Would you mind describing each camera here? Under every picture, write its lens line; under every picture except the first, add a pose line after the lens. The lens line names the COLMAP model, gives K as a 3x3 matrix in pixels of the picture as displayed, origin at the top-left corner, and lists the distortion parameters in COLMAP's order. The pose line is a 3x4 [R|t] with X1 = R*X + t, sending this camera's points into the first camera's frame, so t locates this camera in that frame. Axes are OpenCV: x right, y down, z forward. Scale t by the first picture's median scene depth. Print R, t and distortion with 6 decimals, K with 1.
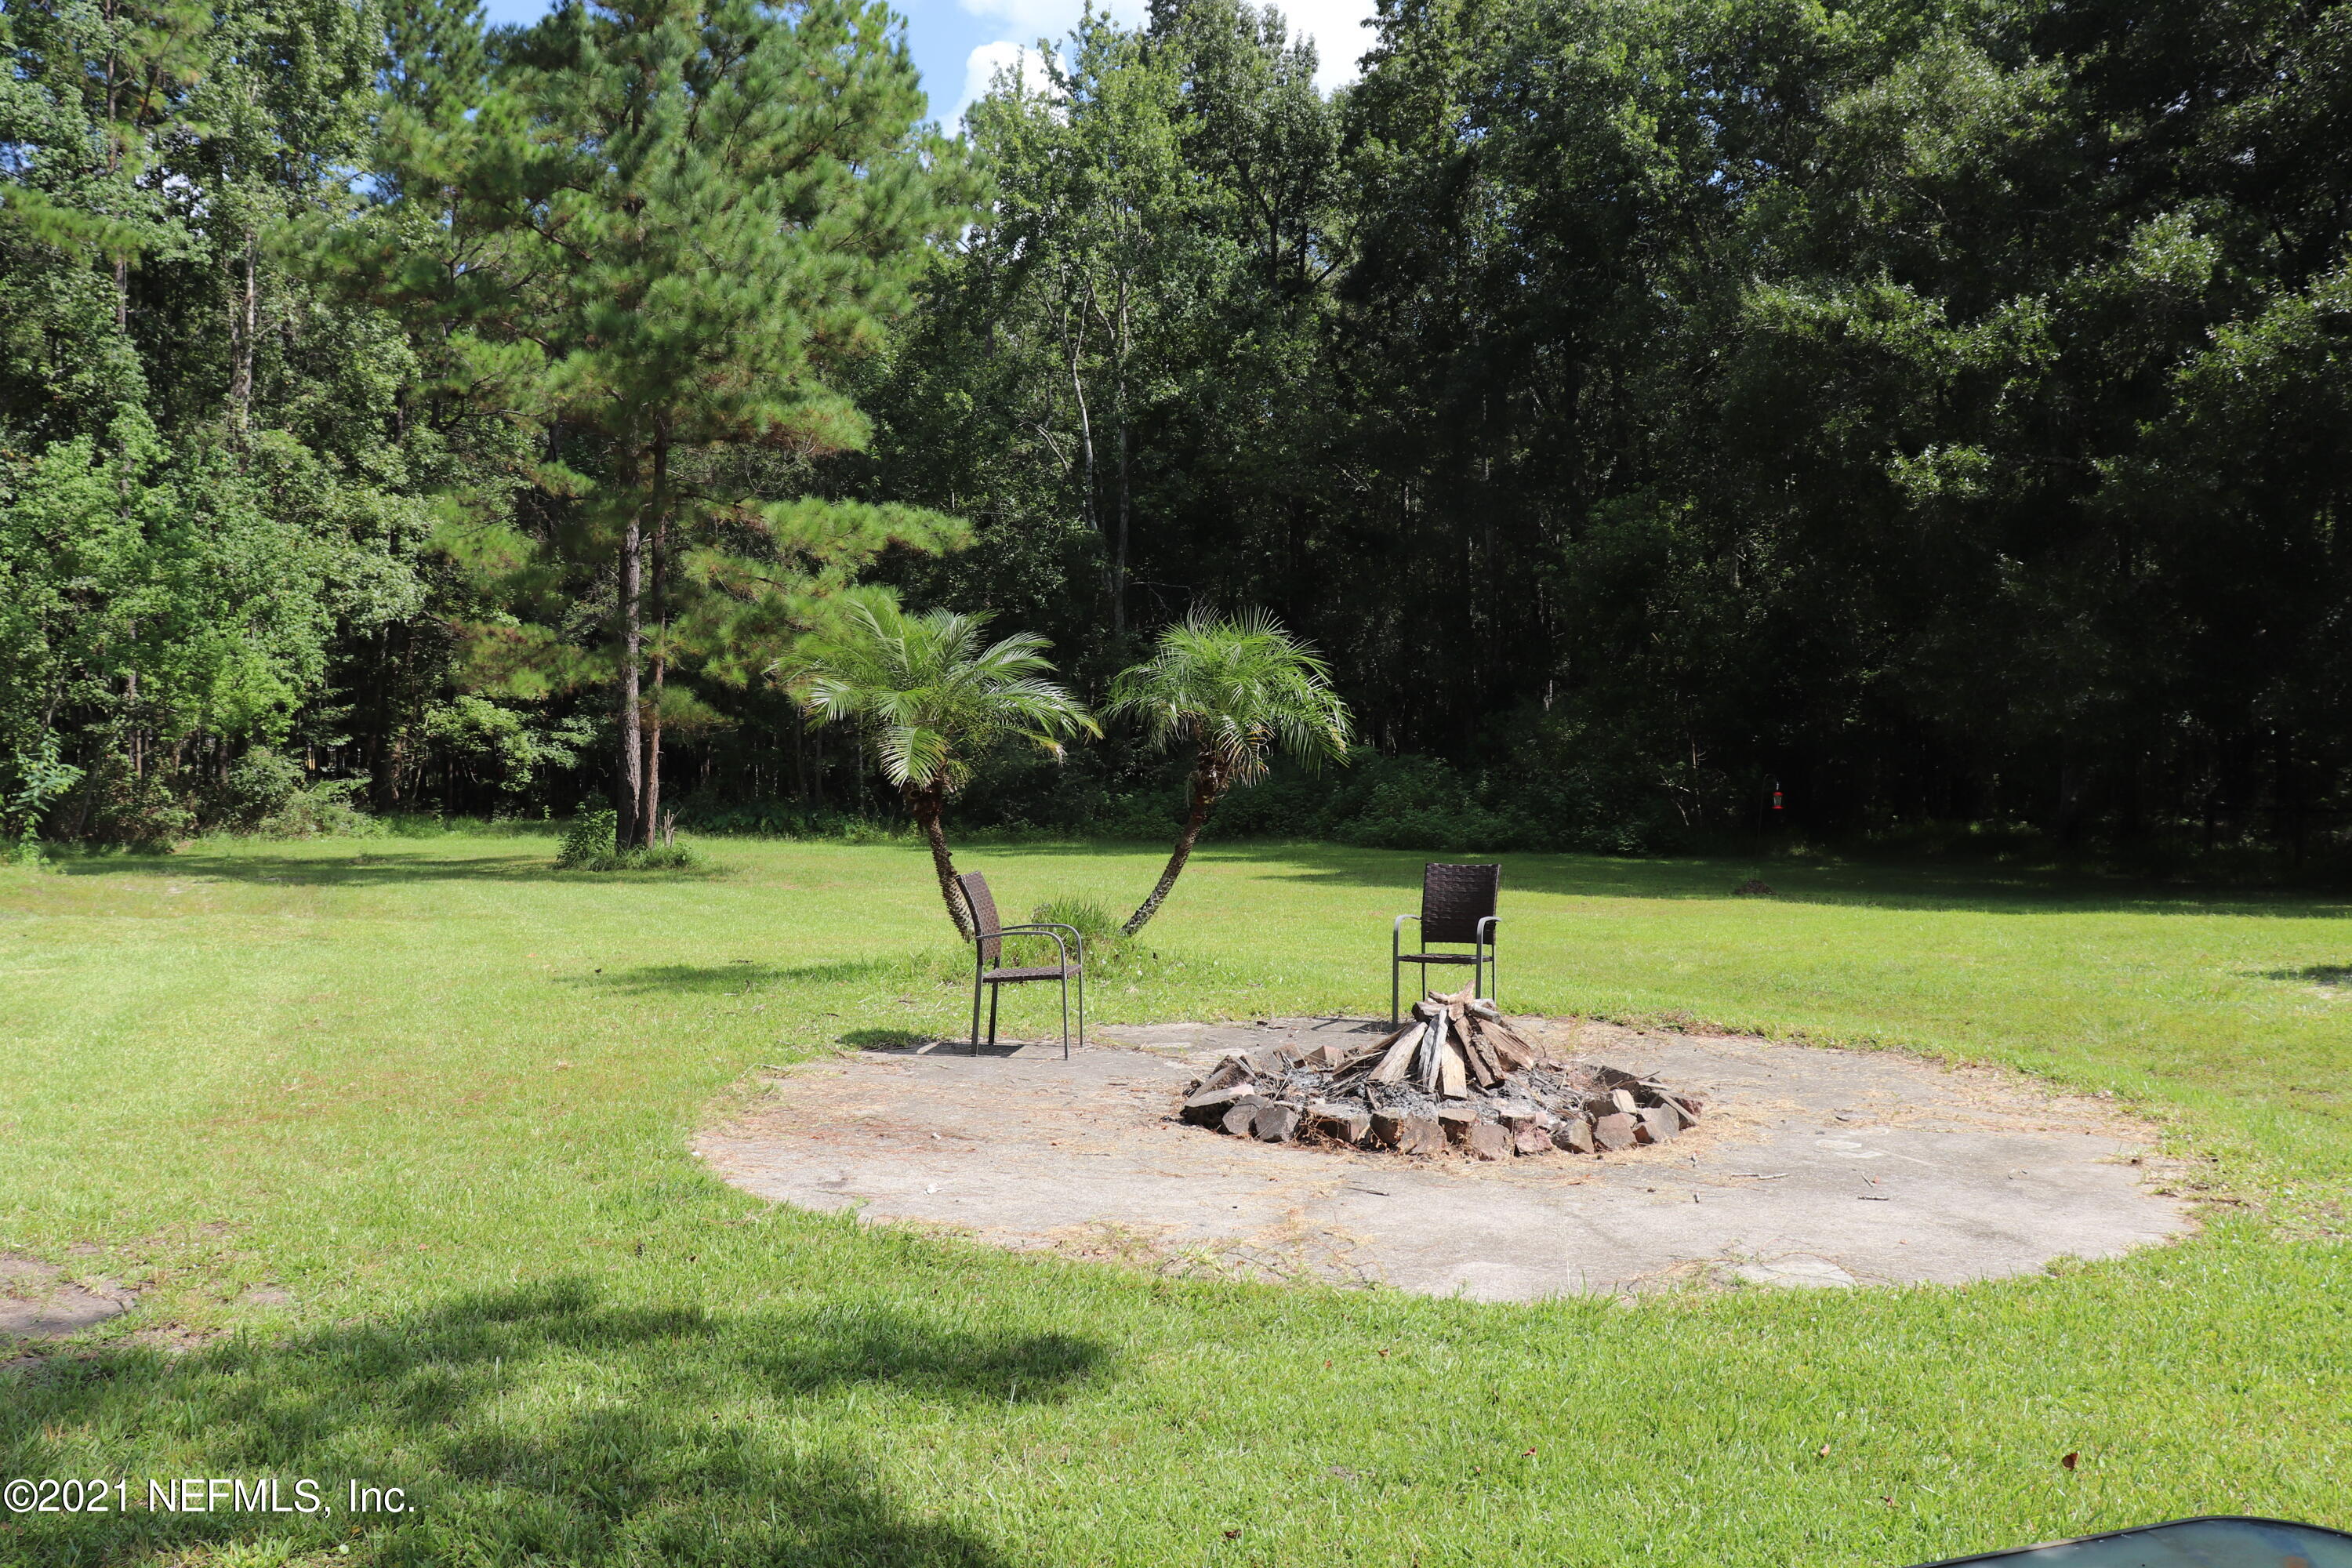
lens RADIAL K [[1976.2, 0, 1164.1], [0, 1976.2, 798.2], [0, 0, 1]] dist [-0.166809, 0.153945]
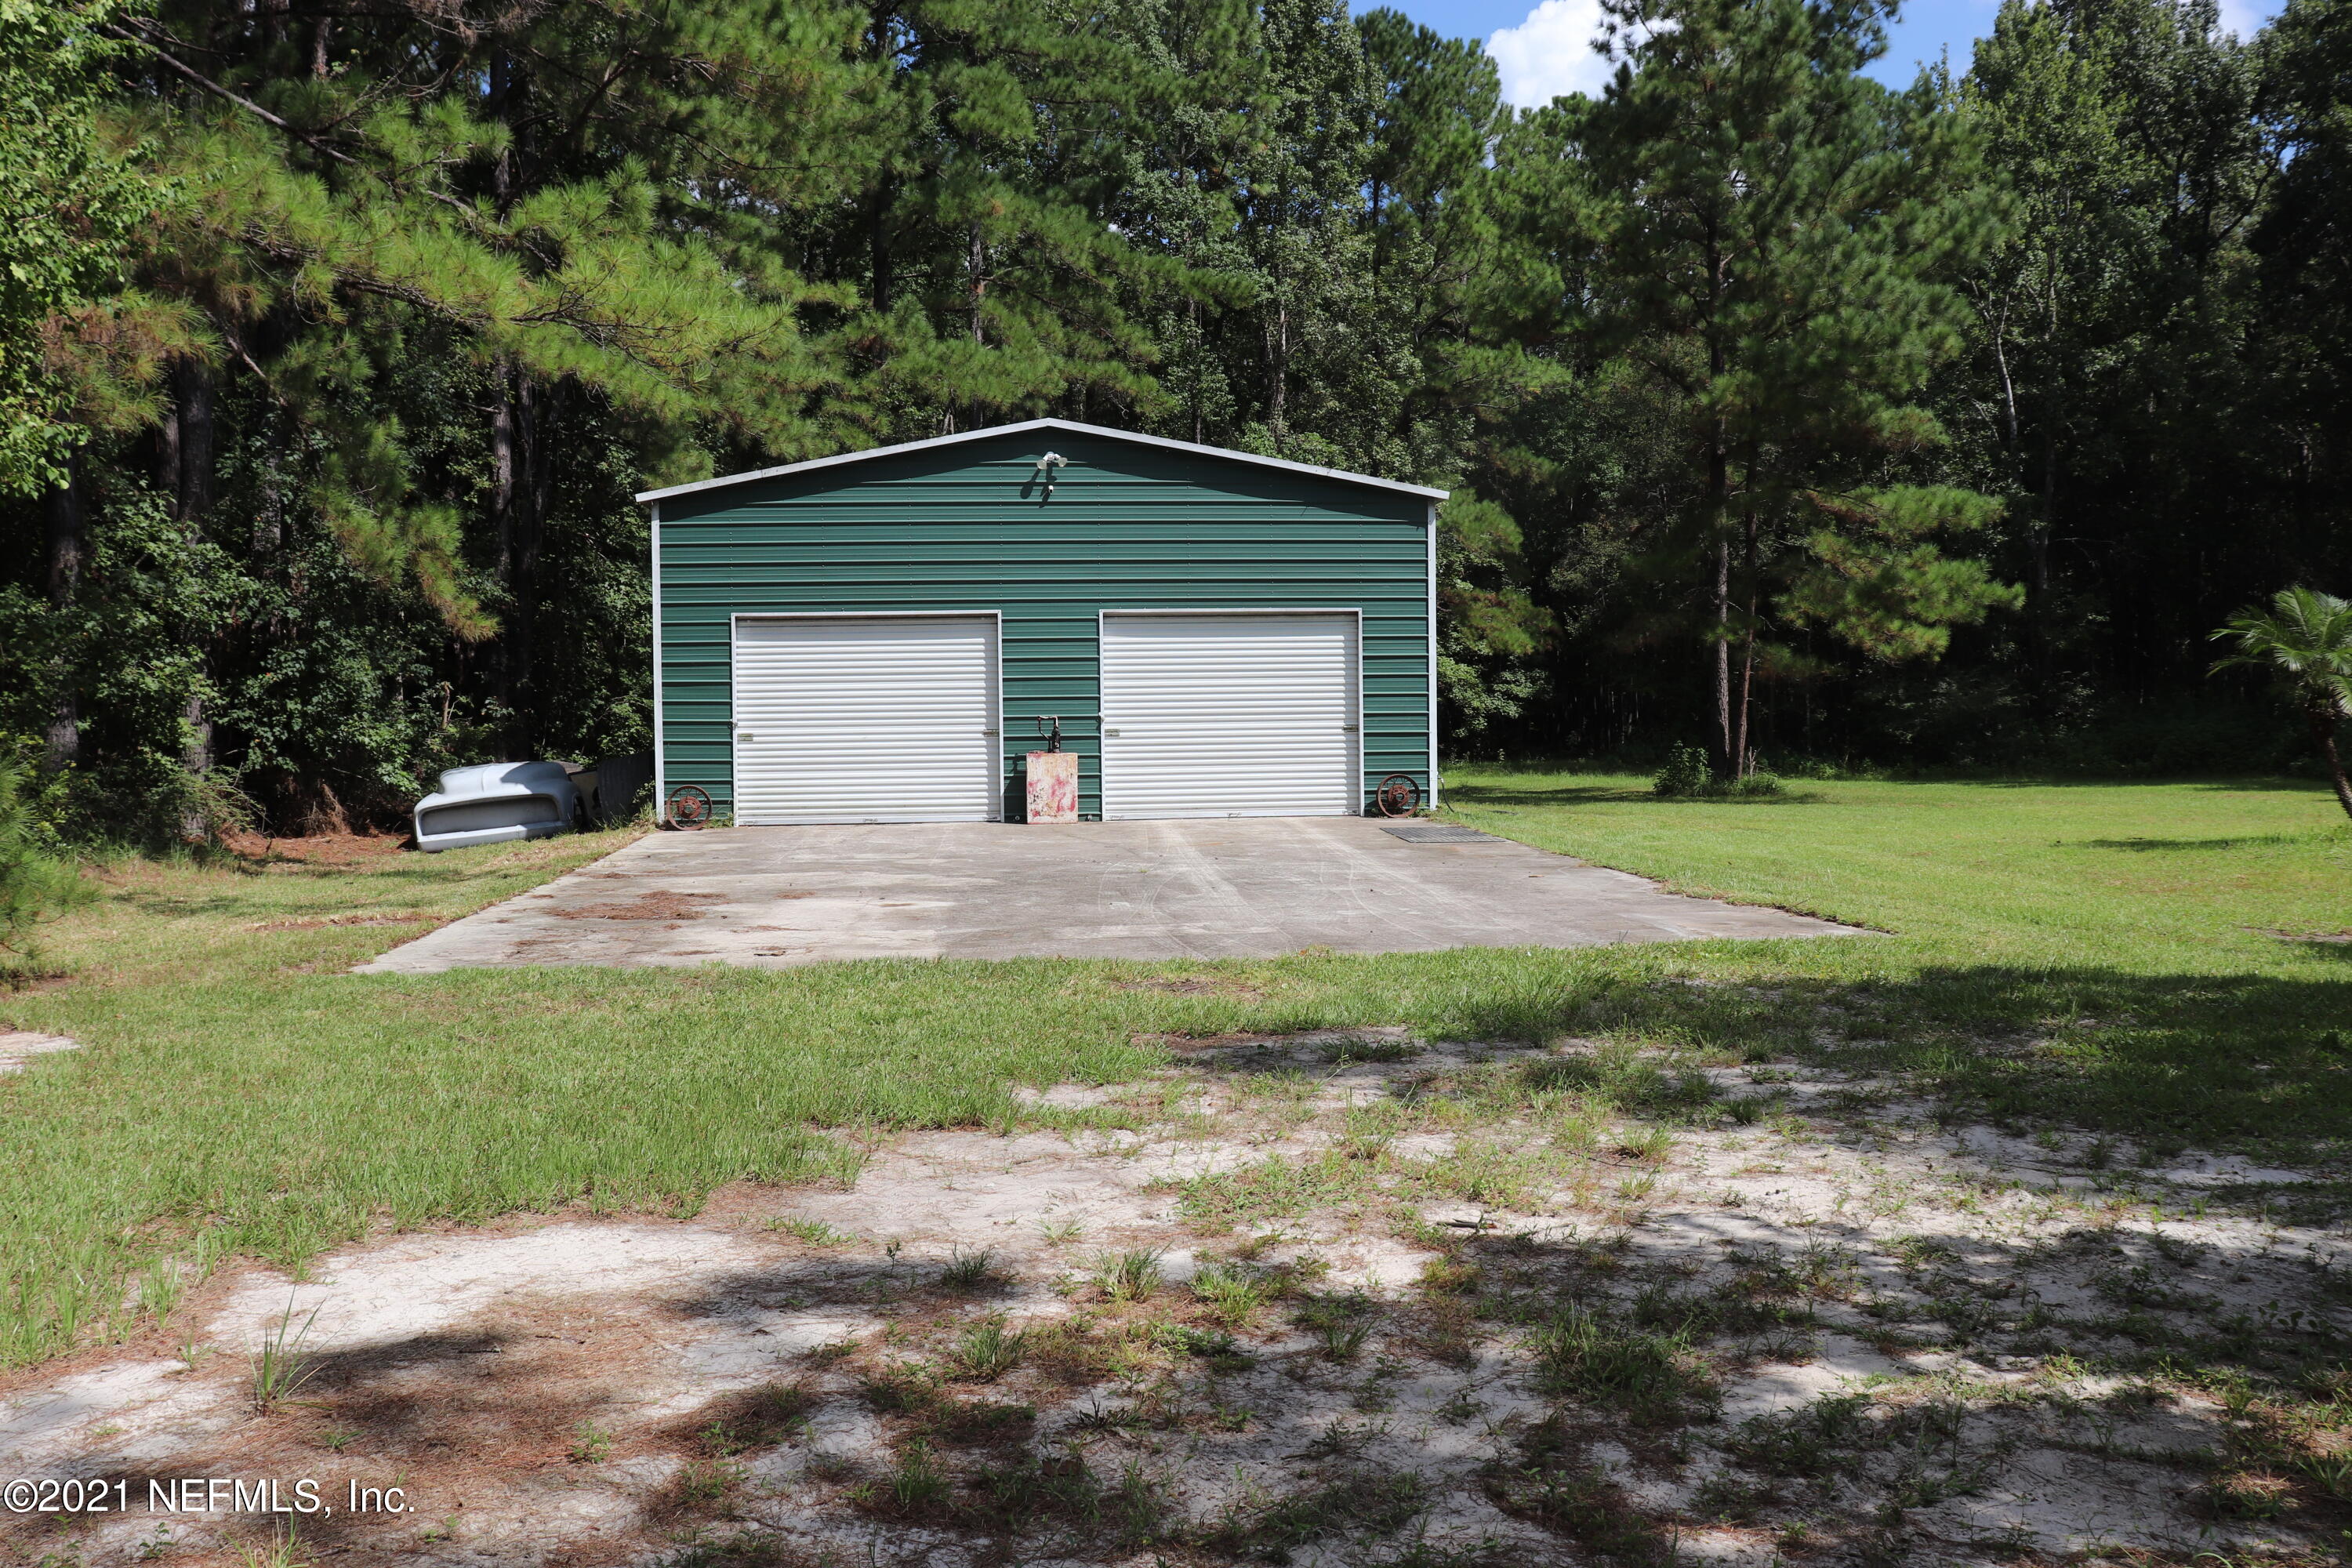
lens RADIAL K [[1976.2, 0, 1139.8], [0, 1976.2, 794.8], [0, 0, 1]] dist [-0.166809, 0.153945]
pose [[0.933910, 0.003004, -0.357496, -0.126535], [0.005221, 0.999743, 0.022040, 0.005081], [0.357471, -0.022450, 0.933654, -0.181094]]
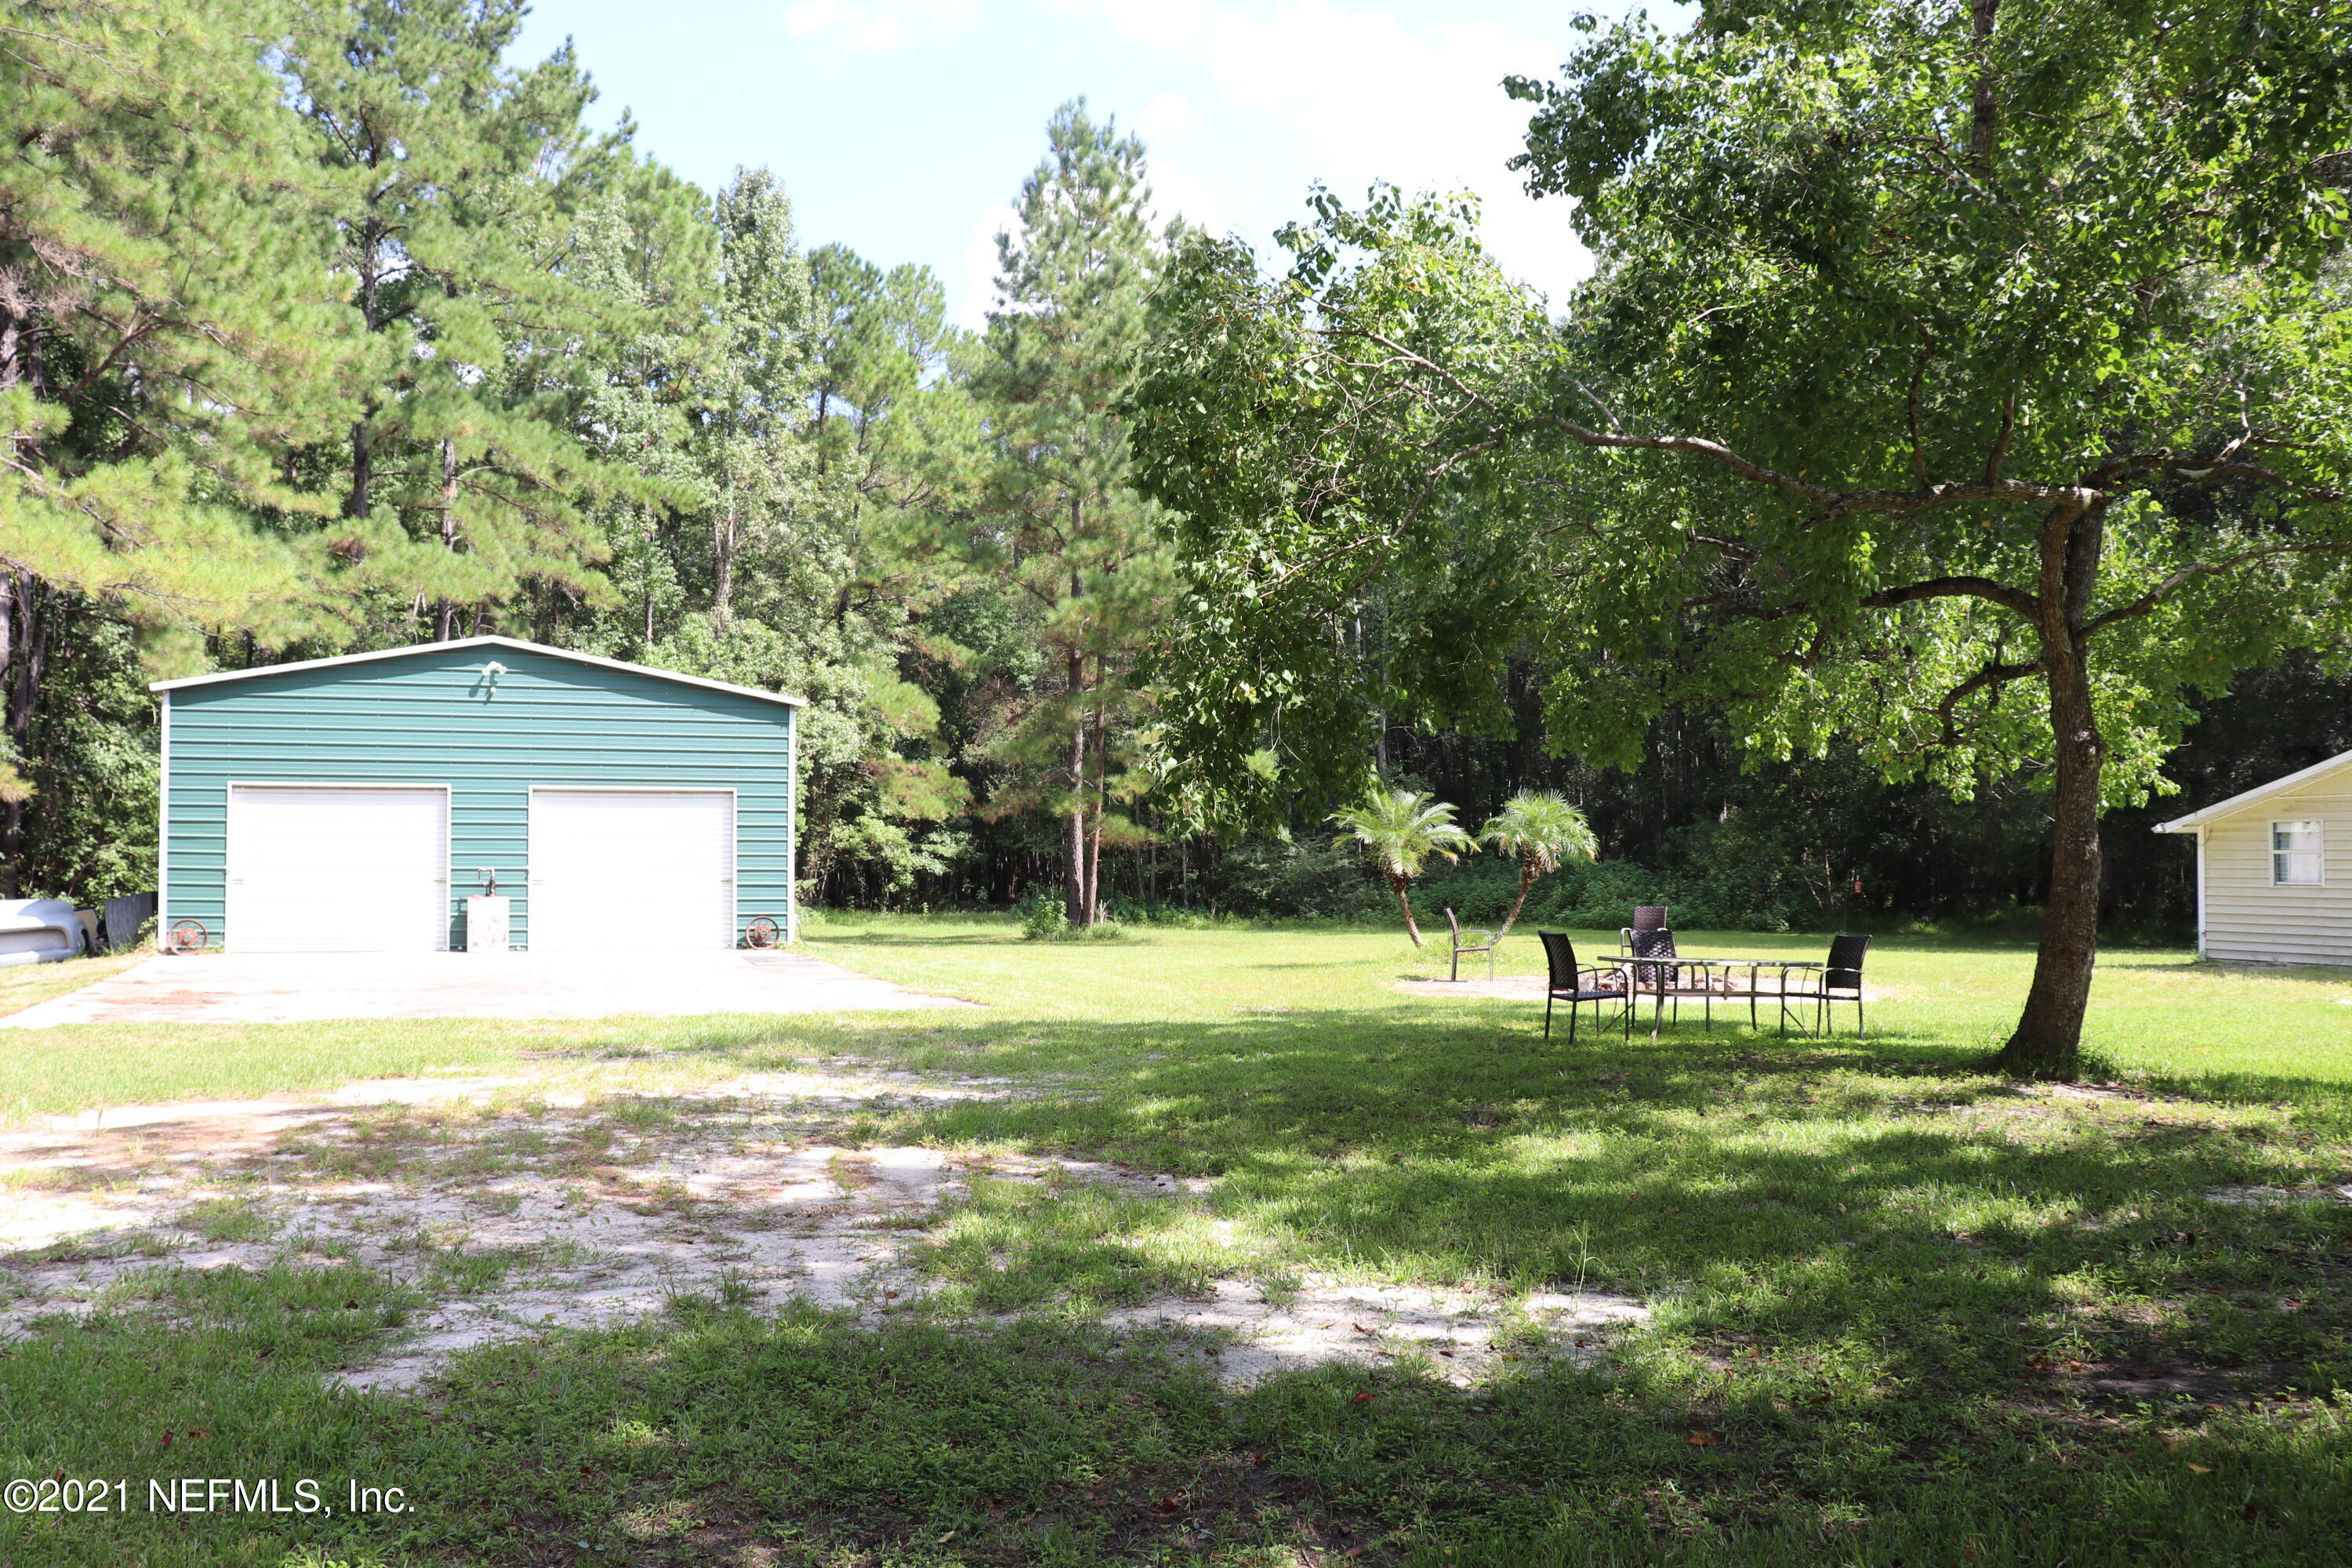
lens RADIAL K [[1976.2, 0, 1171.4], [0, 1976.2, 796.1], [0, 0, 1]] dist [-0.166809, 0.153945]
pose [[0.995865, -0.005129, -0.090701, -0.049046], [0.000011, 0.998412, -0.056338, 0.008261], [0.090845, 0.056104, 0.994283, -0.327429]]
